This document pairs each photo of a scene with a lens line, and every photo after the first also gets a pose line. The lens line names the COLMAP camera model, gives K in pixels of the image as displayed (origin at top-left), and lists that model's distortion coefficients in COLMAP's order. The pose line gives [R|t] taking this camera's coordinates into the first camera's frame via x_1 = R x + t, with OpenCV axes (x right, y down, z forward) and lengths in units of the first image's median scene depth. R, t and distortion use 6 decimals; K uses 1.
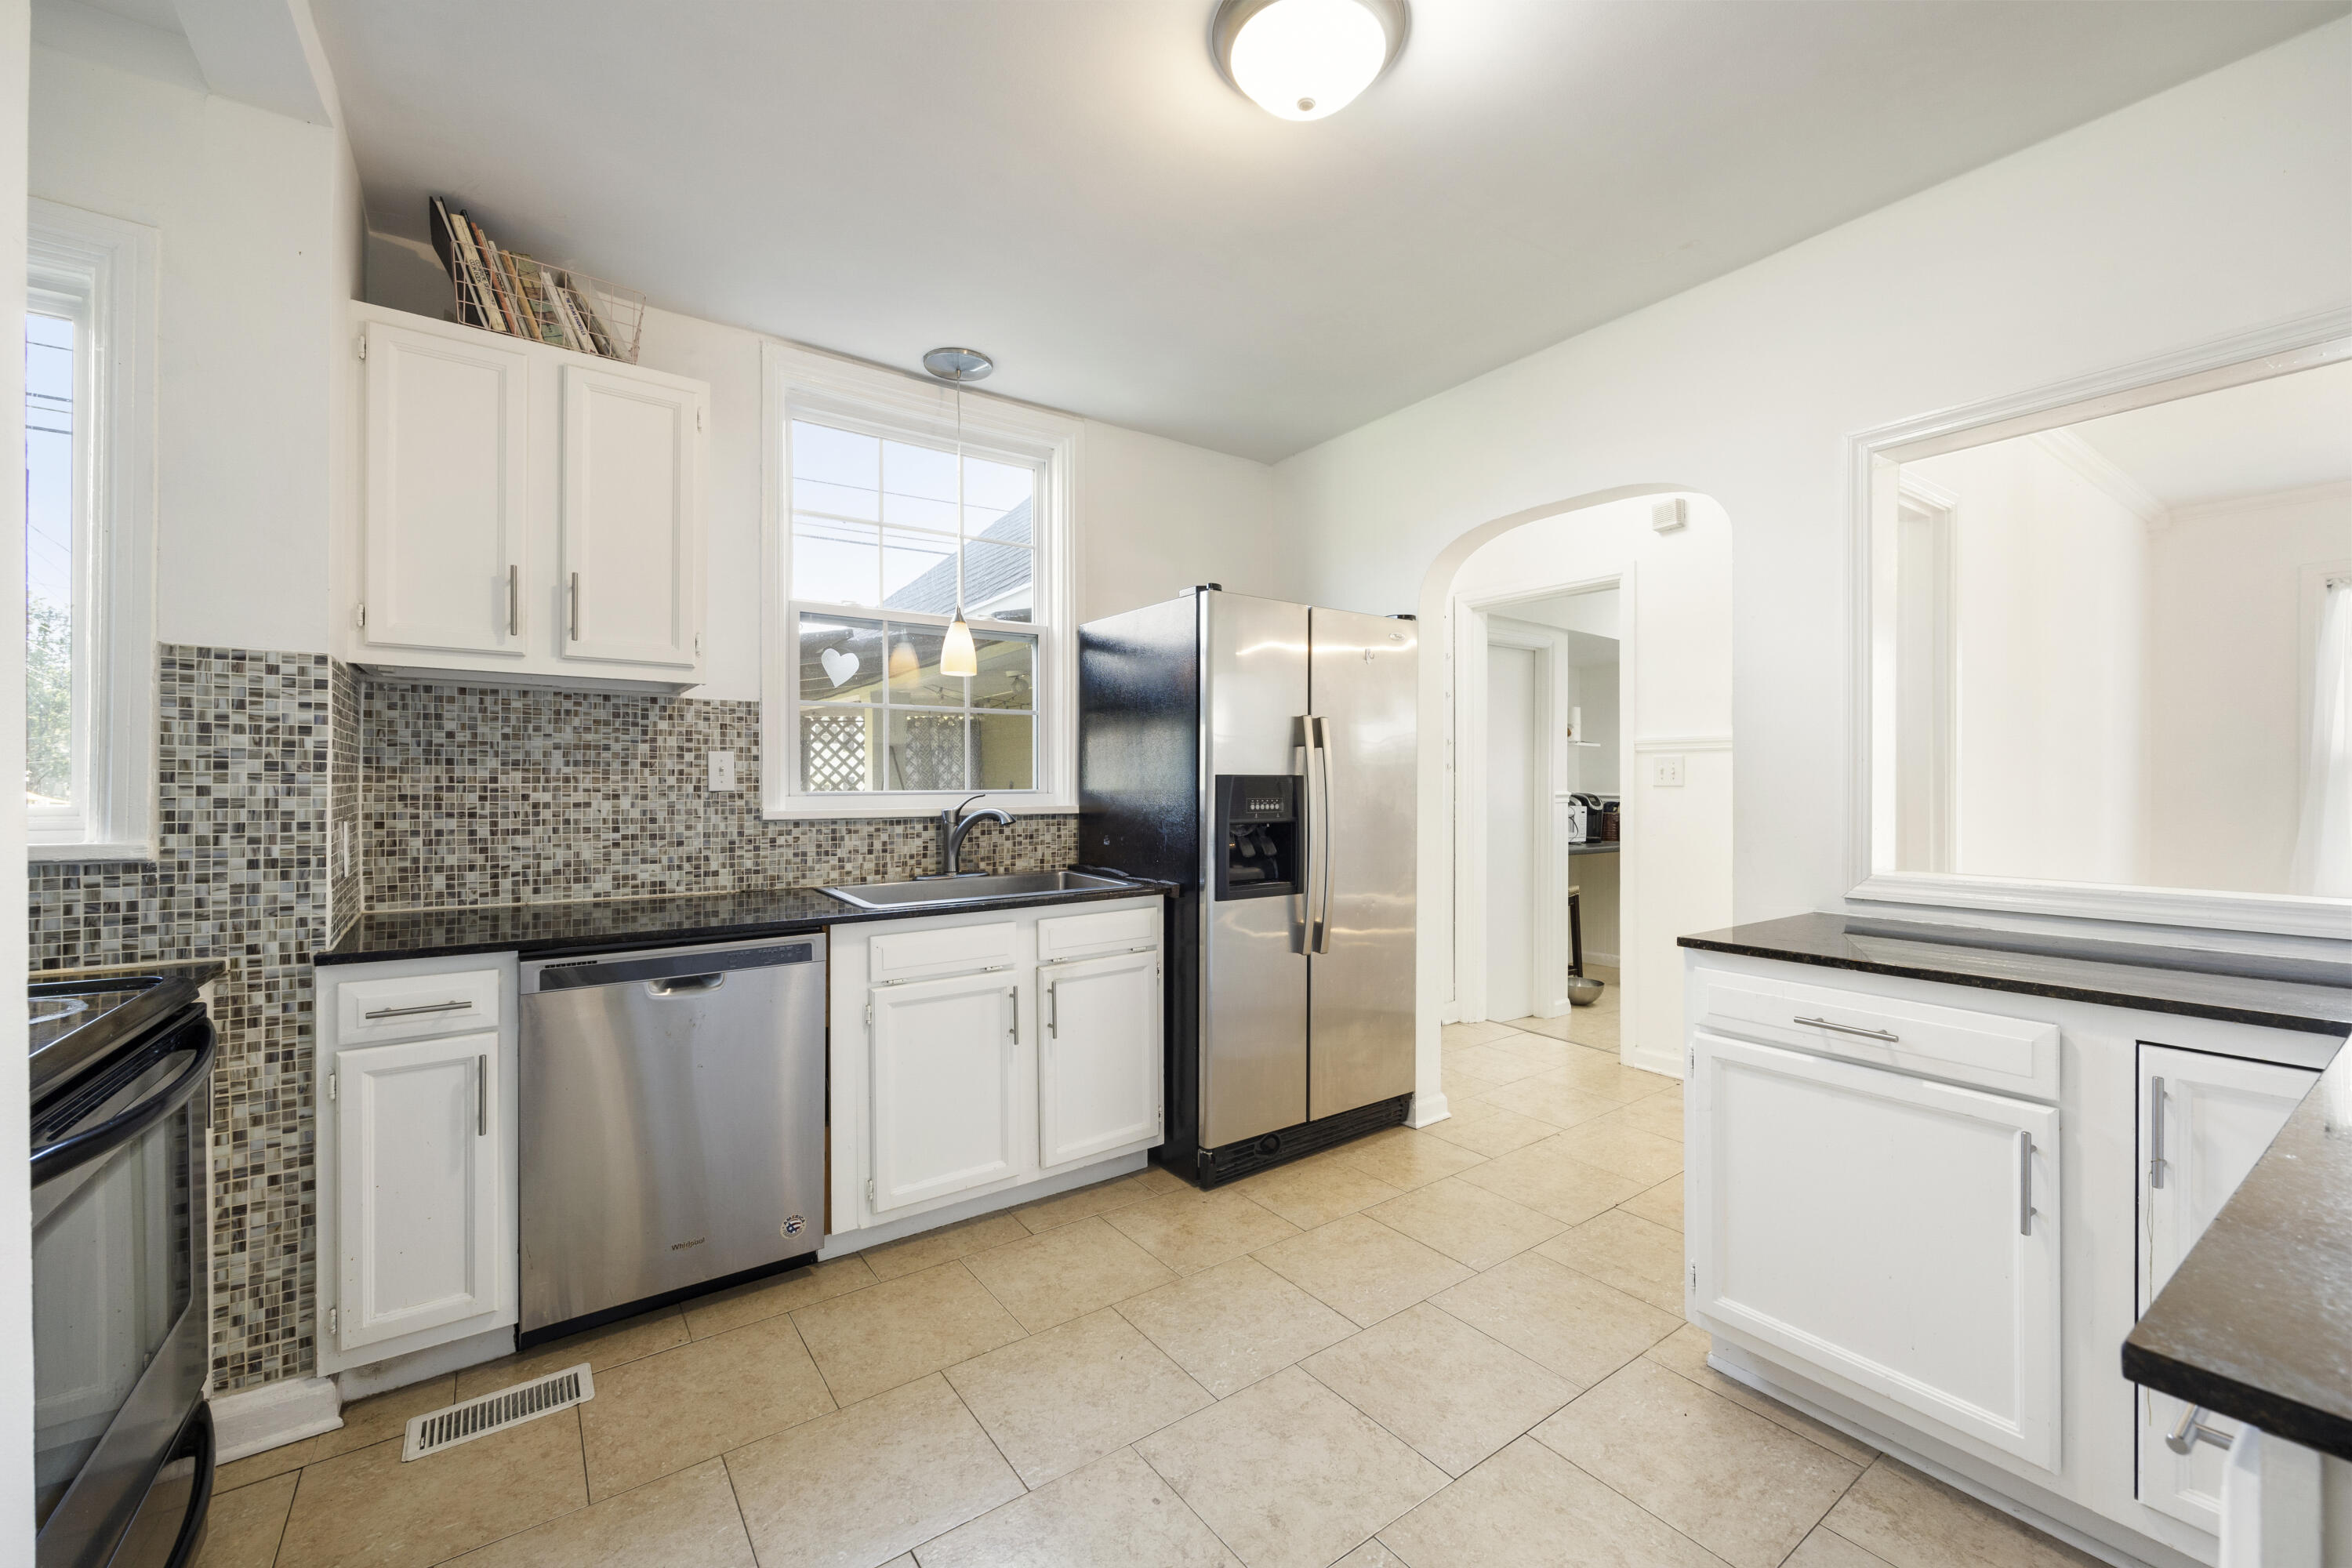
lens RADIAL K [[940.0, 0, 1187.6], [0, 940.0, 789.3], [0, 0, 1]] dist [-0.001360, -0.000106]
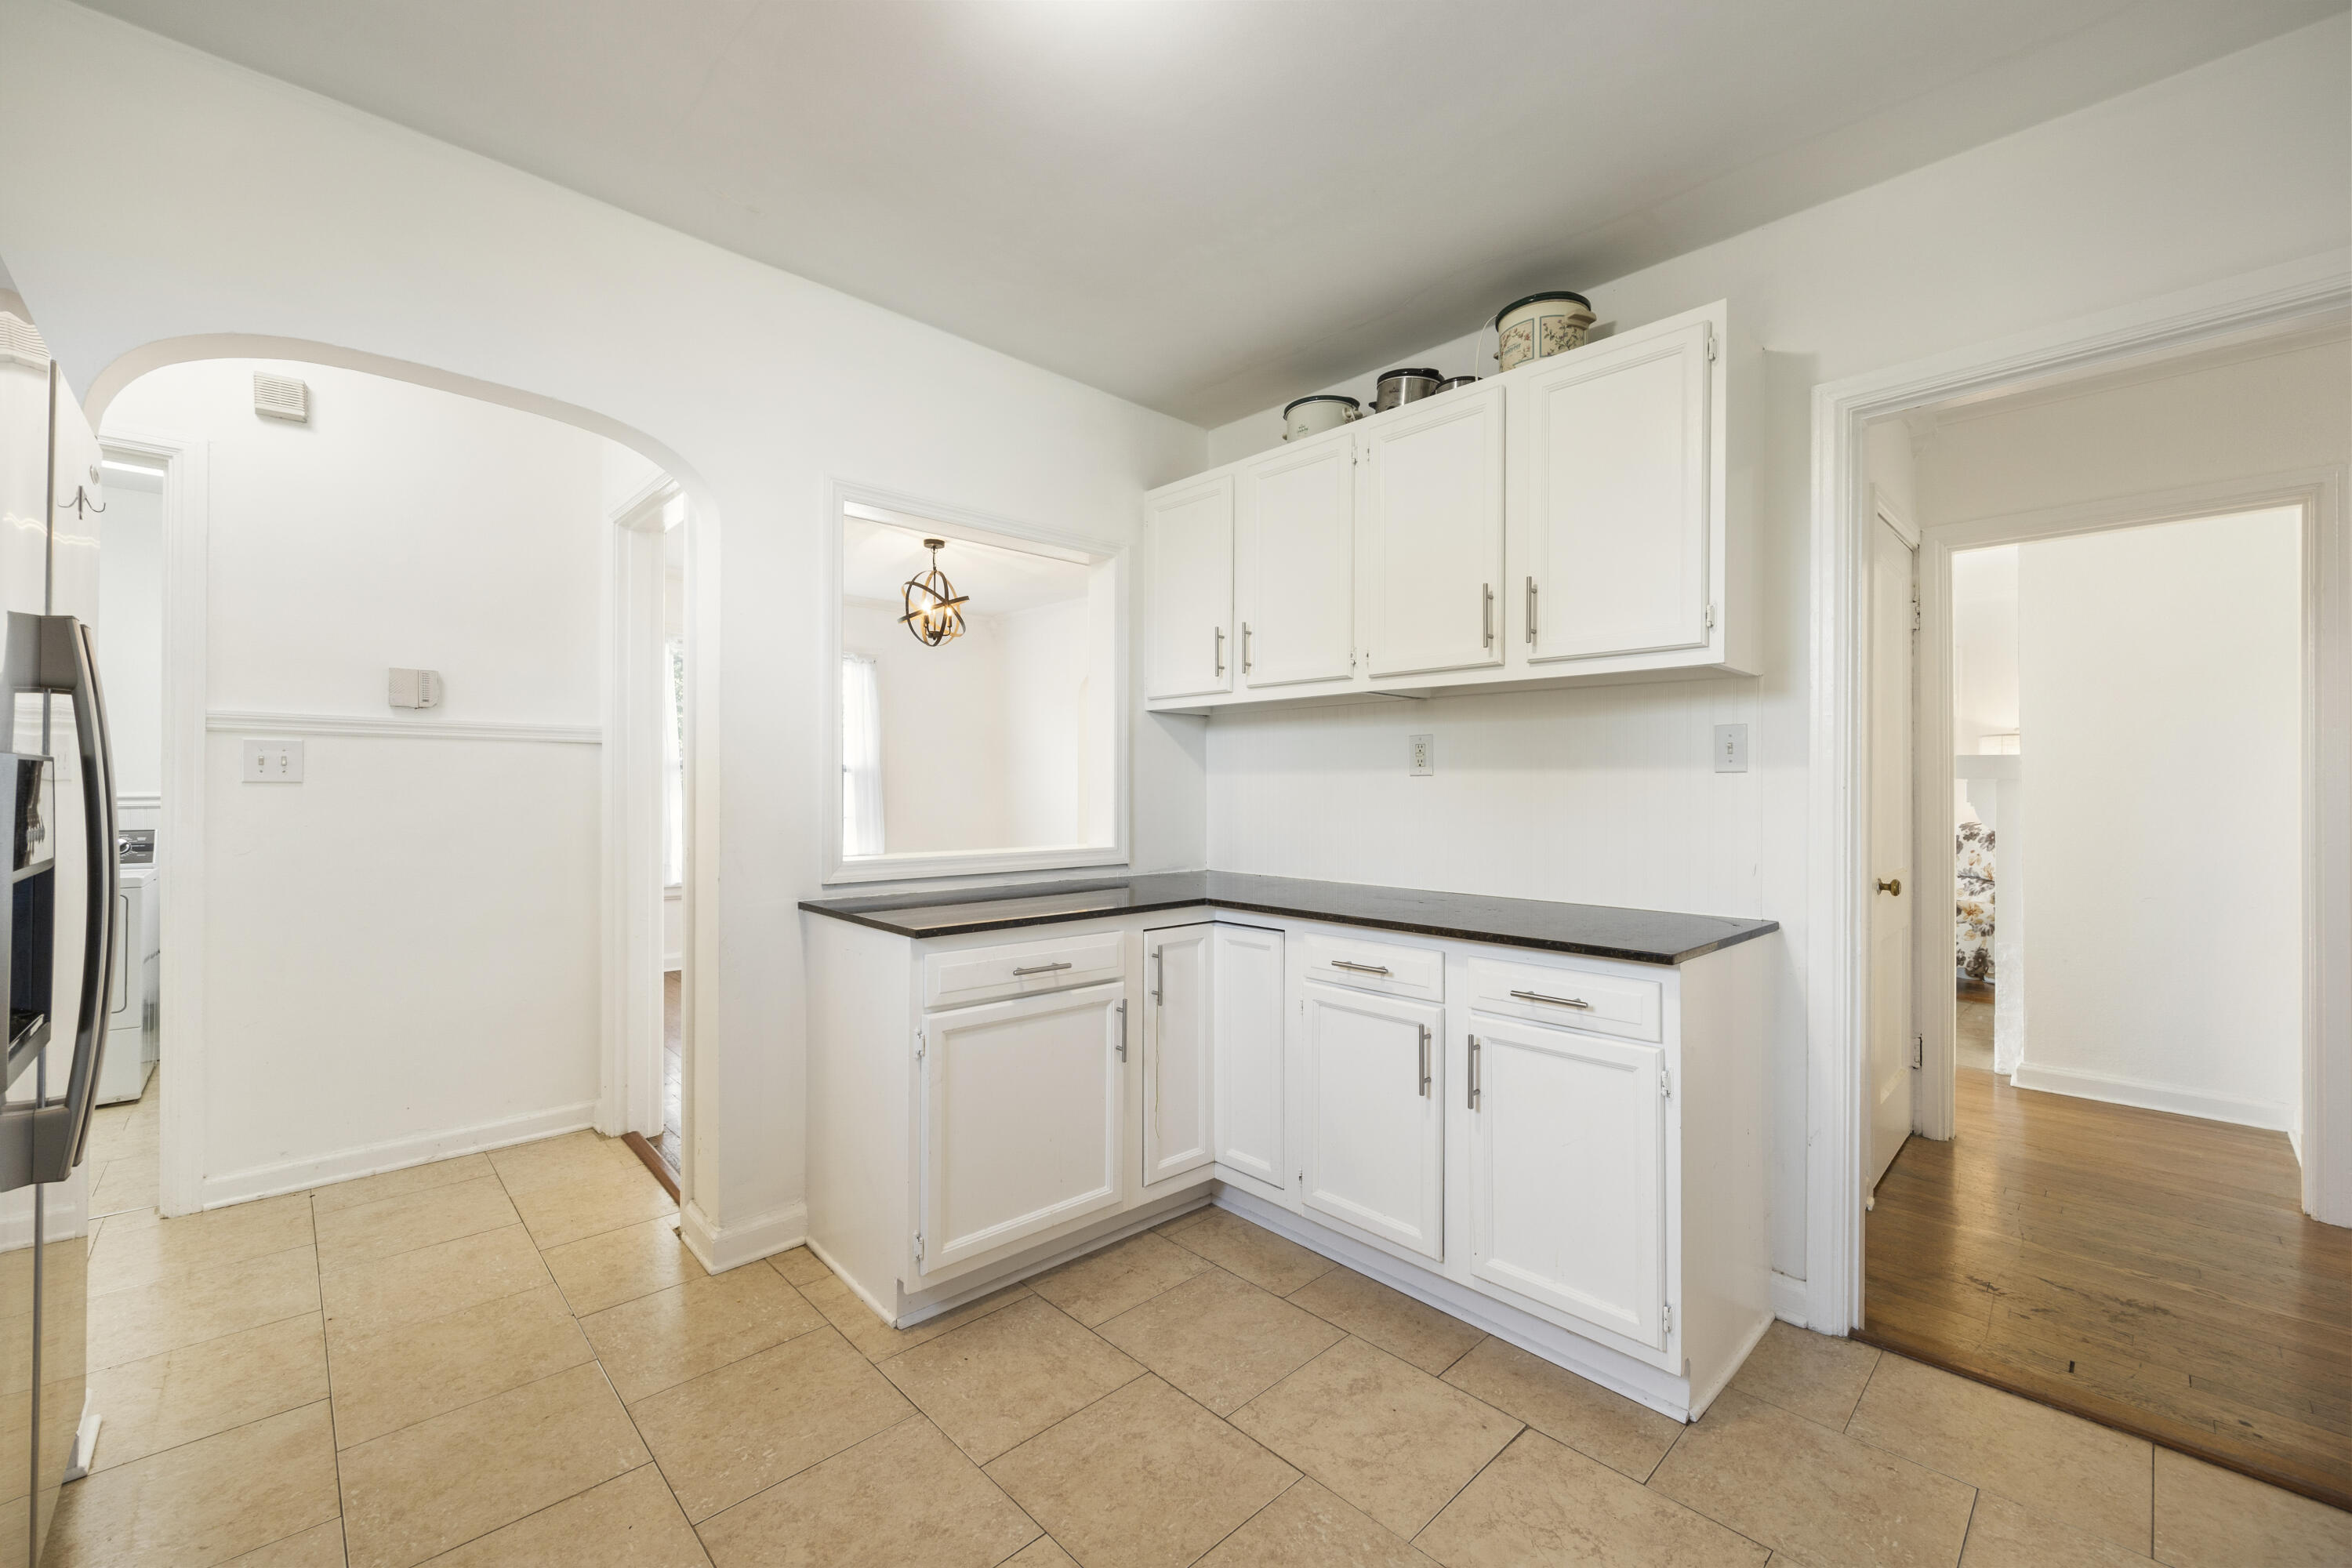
lens RADIAL K [[940.0, 0, 1186.0], [0, 940.0, 784.3], [0, 0, 1]] dist [-0.001360, -0.000106]
pose [[-0.147465, 0.004507, 0.989057, -0.590158], [-0.003630, 0.999980, -0.005098, -0.001384], [-0.989061, -0.004342, -0.147446, 0.900213]]
